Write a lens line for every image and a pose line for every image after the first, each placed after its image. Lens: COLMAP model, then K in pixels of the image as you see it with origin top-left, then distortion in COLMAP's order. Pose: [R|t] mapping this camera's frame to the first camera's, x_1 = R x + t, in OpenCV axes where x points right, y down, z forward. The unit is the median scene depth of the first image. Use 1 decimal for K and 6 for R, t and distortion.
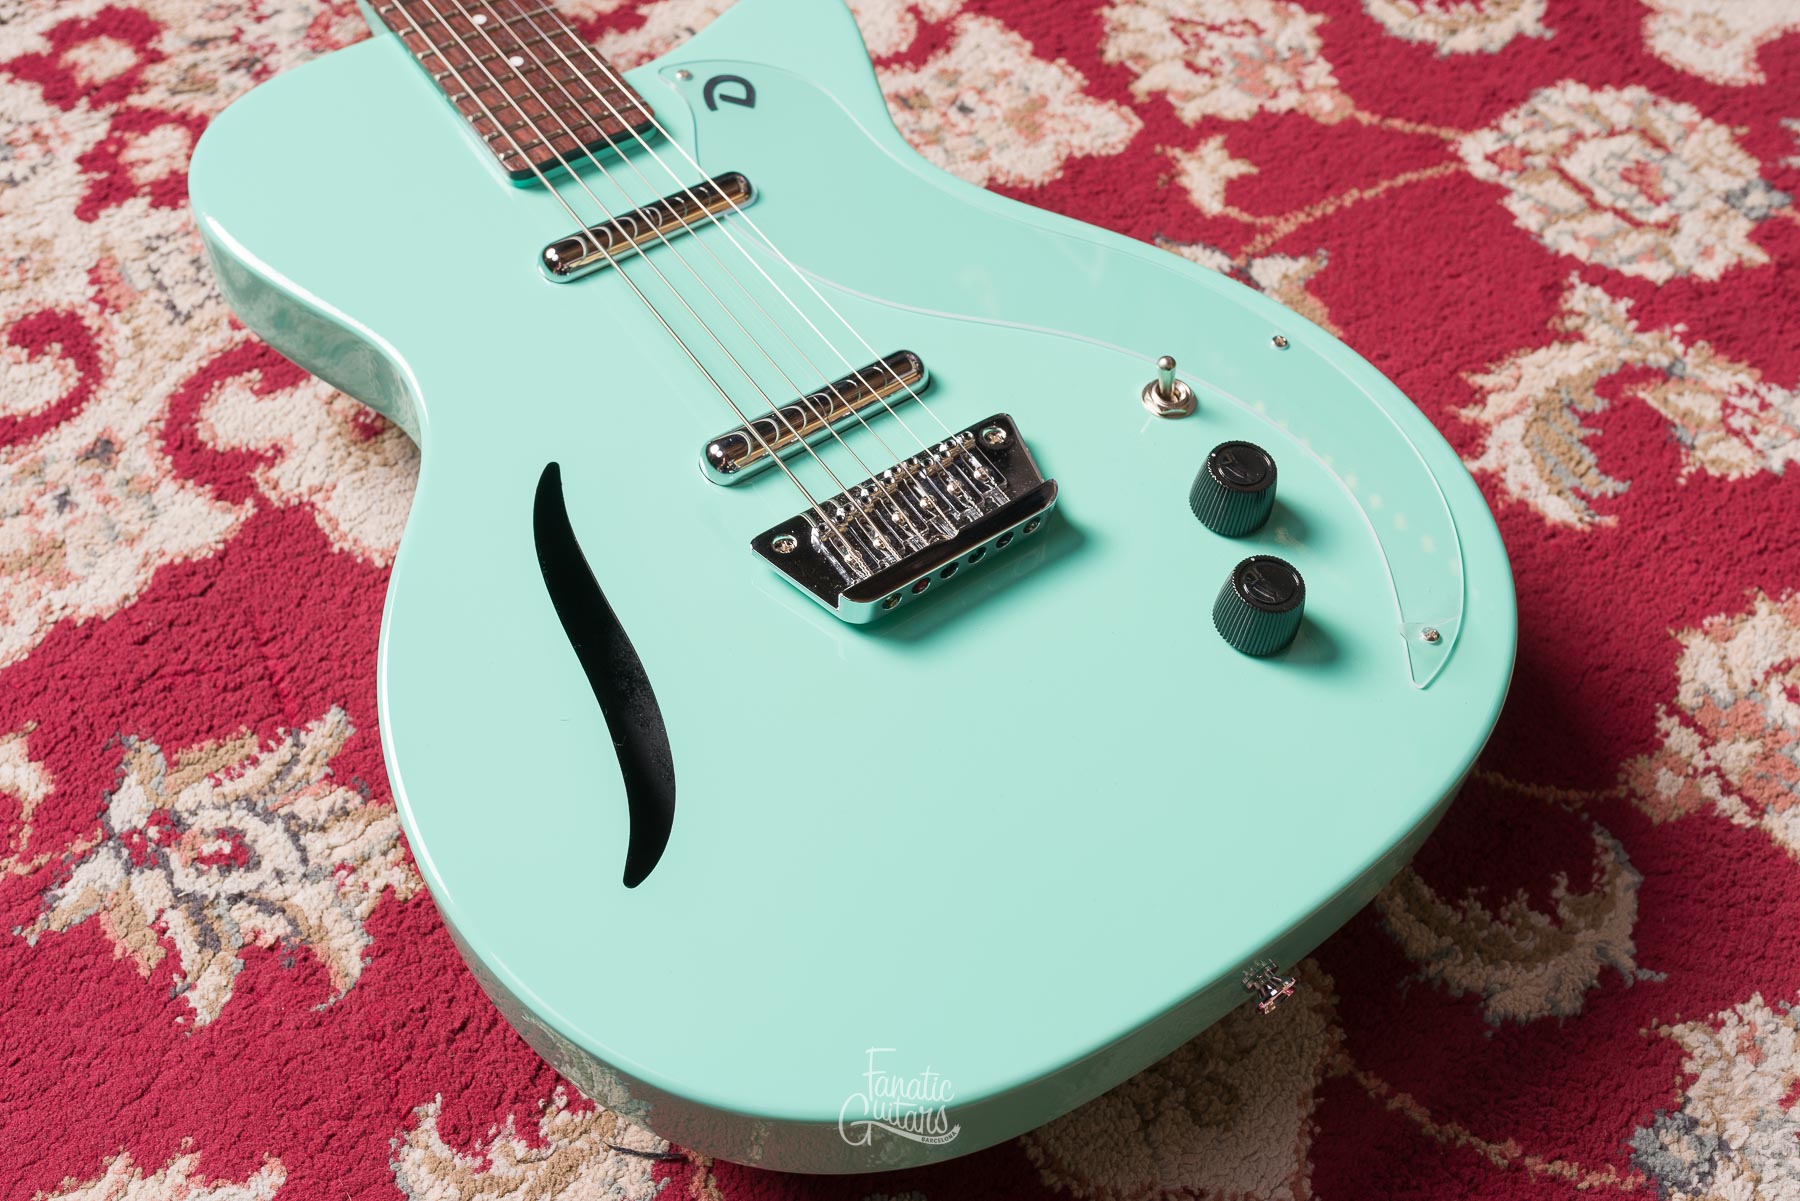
lens RADIAL K [[1772.6, 0, 901.3], [0, 1772.6, 603.9], [0, 0, 1]] dist [0.002001, 0.000000]
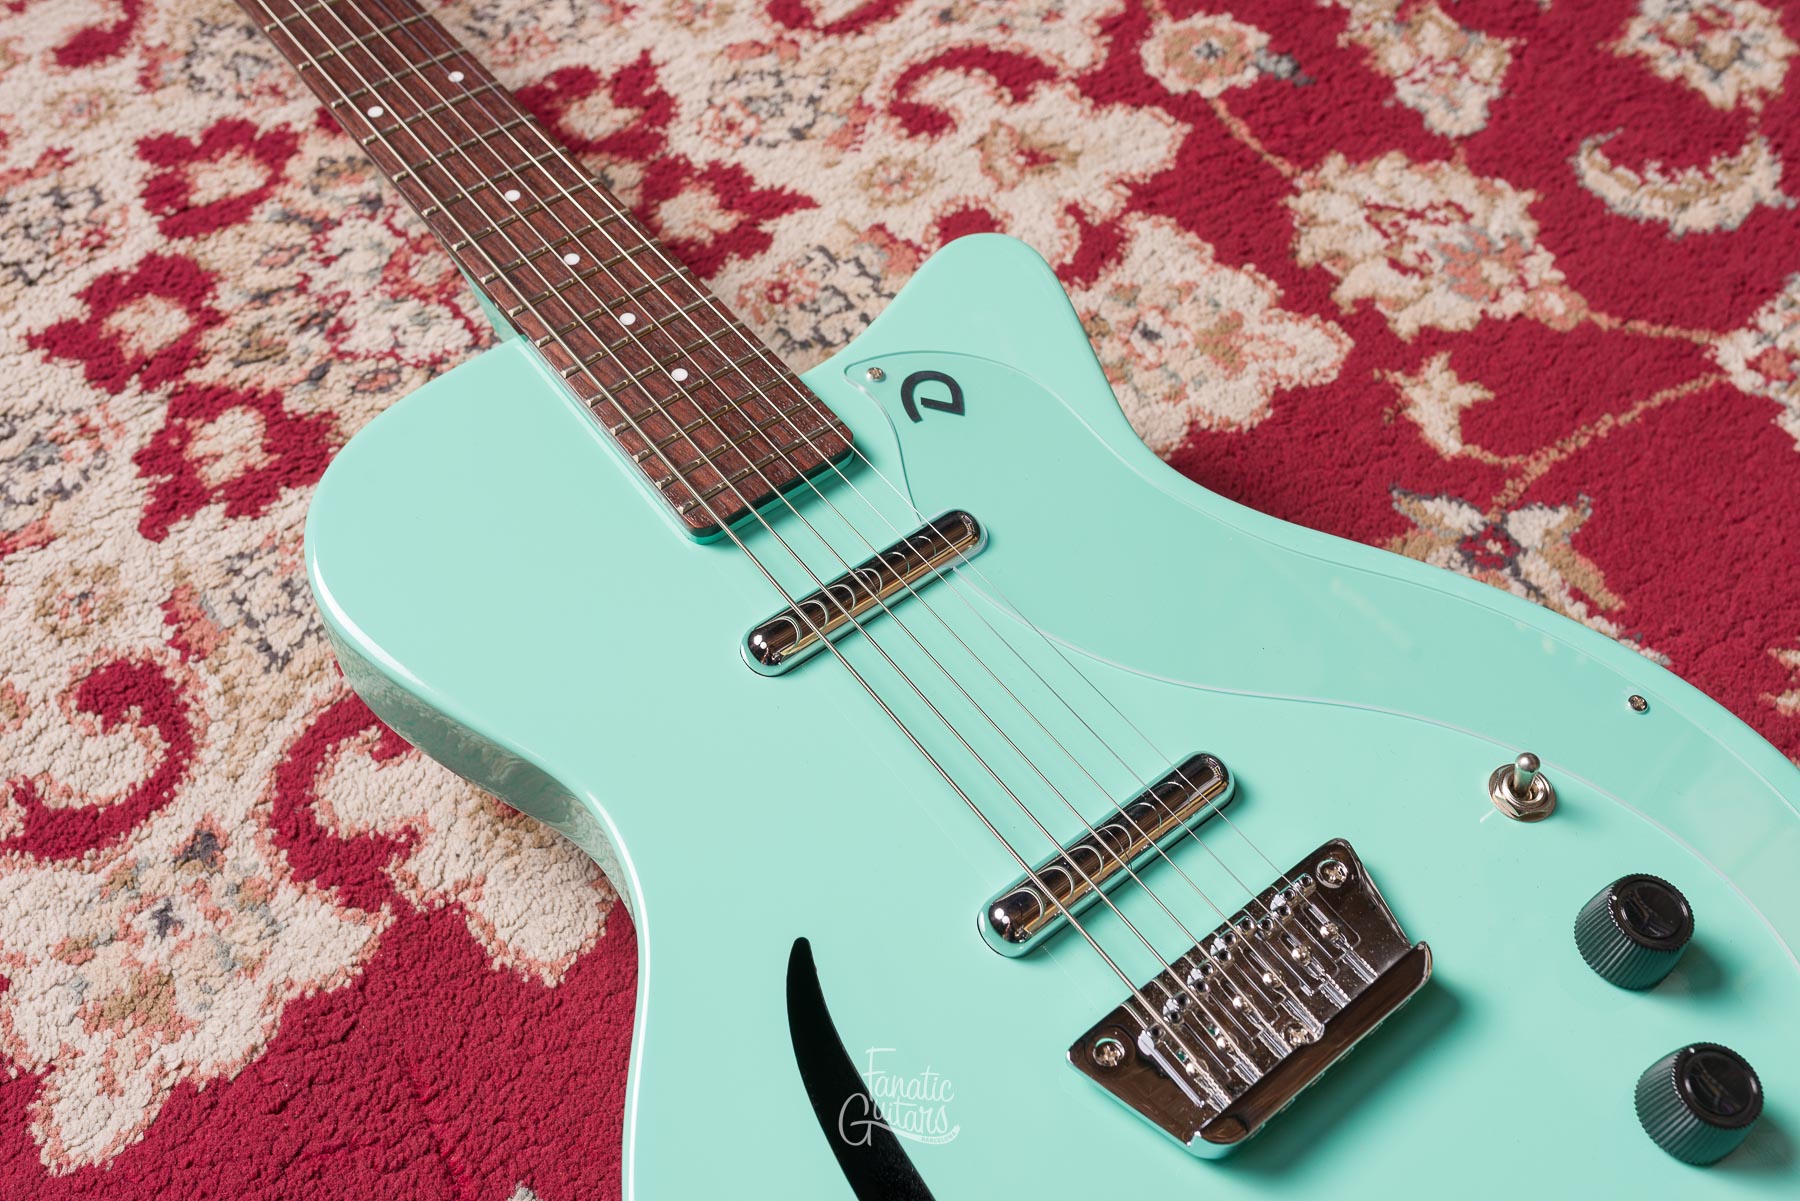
lens RADIAL K [[1772.6, 0, 901.8], [0, 1772.6, 598.0], [0, 0, 1]] dist [0.002001, 0.000000]
pose [[0.998530, -0.050981, 0.018397, -0.120623], [0.050637, 0.998542, 0.018730, -0.191486], [-0.019325, -0.017771, 0.999655, 0.142887]]
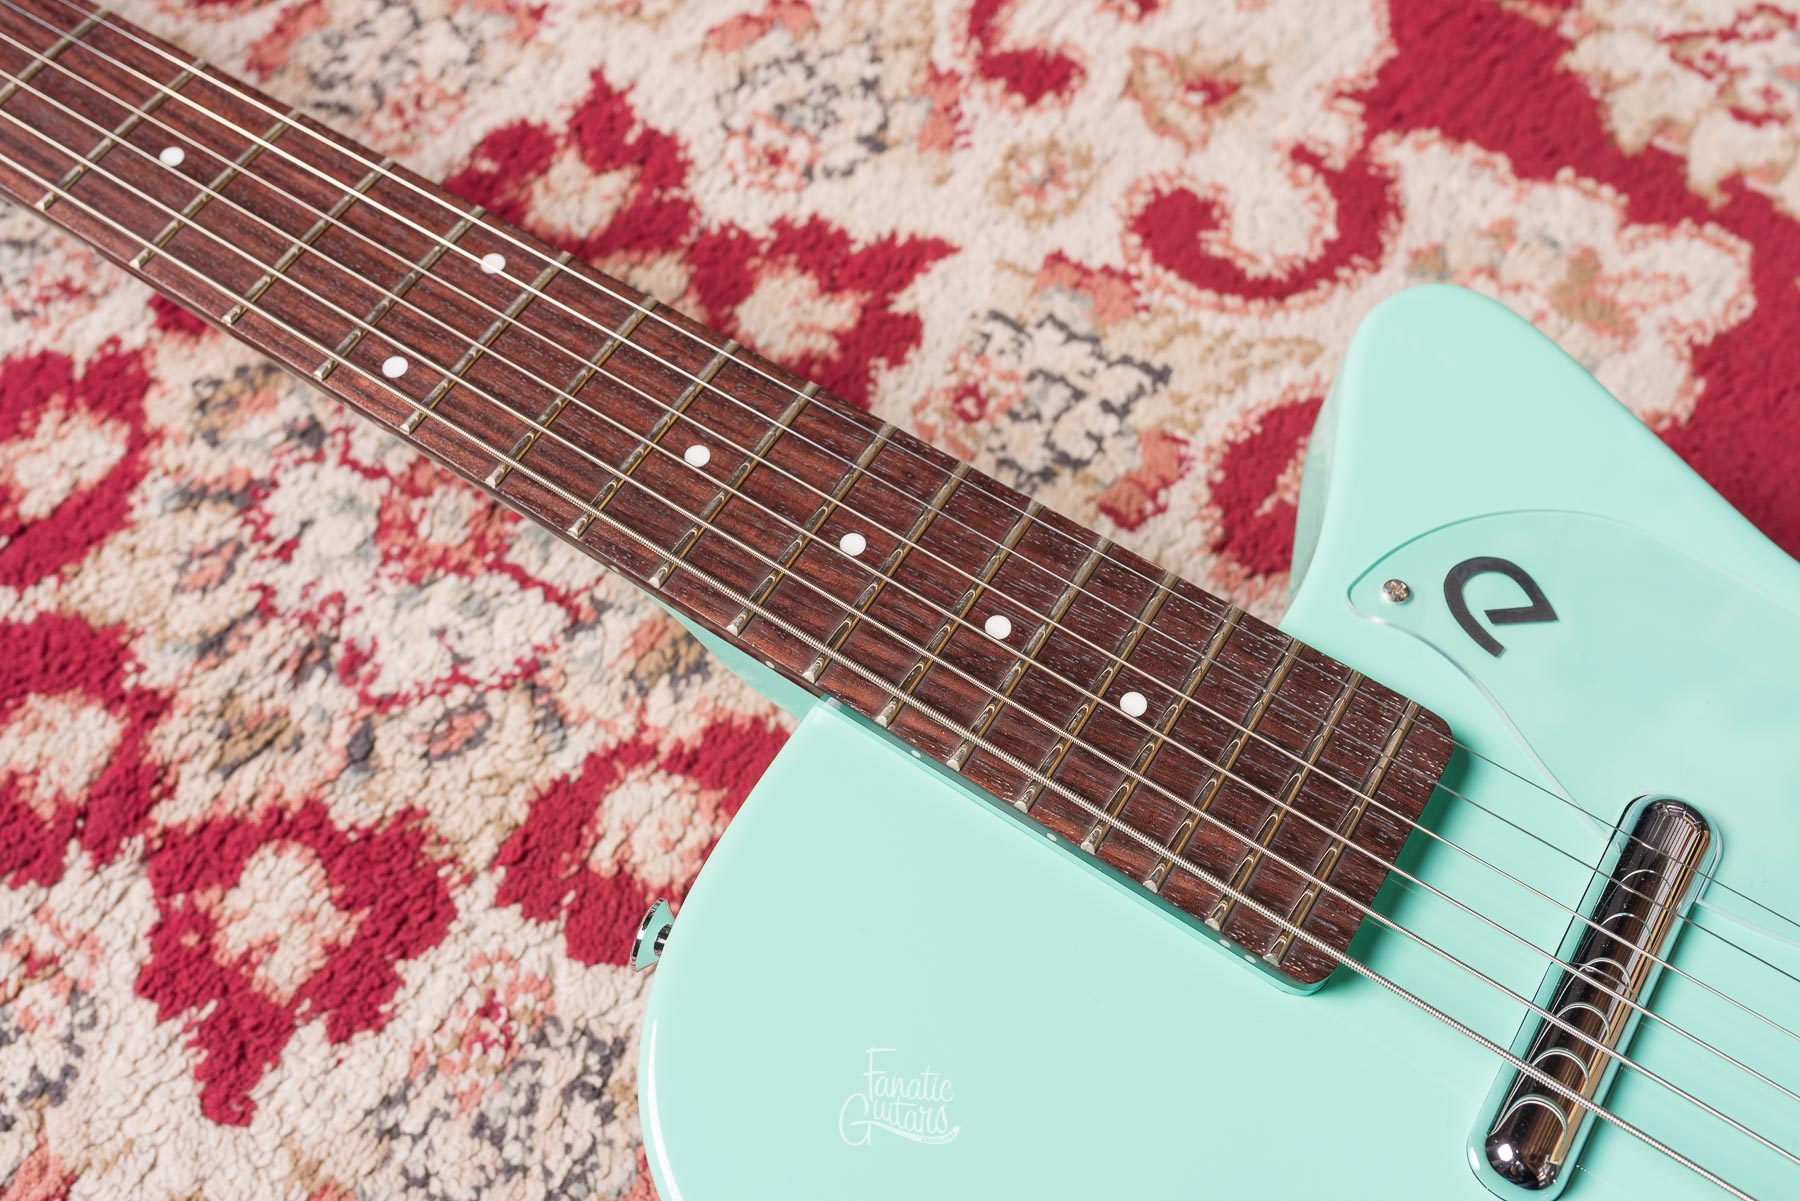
lens RADIAL K [[1772.6, 0, 896.9], [0, 1772.6, 611.3], [0, 0, 1]] dist [0.002001, 0.000000]
pose [[0.924938, -0.350582, 0.146908, -0.311808], [0.322995, 0.928636, 0.182510, -0.402722], [-0.200409, -0.121360, 0.972167, 0.481329]]
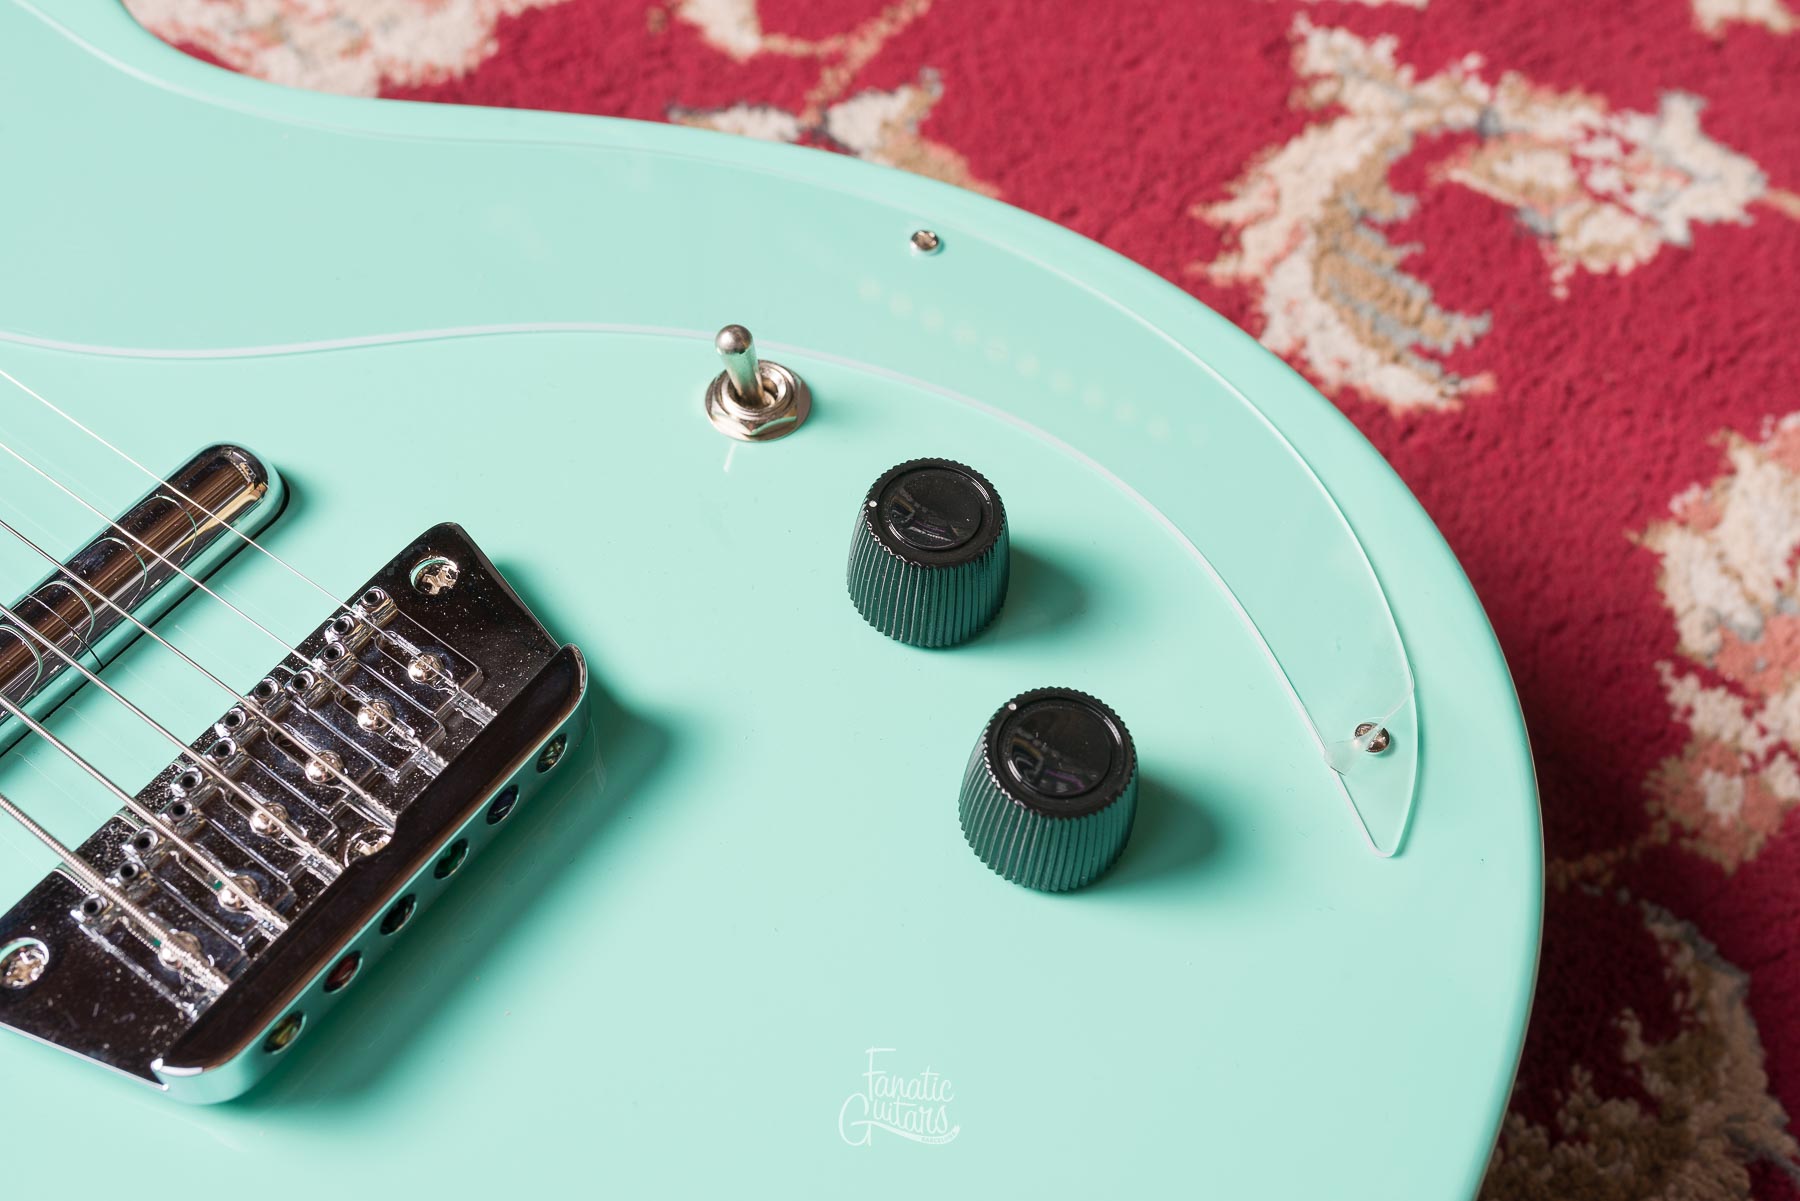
lens RADIAL K [[1772.6, 0, 893.0], [0, 1772.6, 636.4], [0, 0, 1]] dist [0.002001, 0.000000]
pose [[0.945885, -0.280252, 0.163587, 0.067757], [0.268460, 0.959014, 0.090673, -0.069274], [-0.182294, -0.041850, 0.982353, 0.387396]]
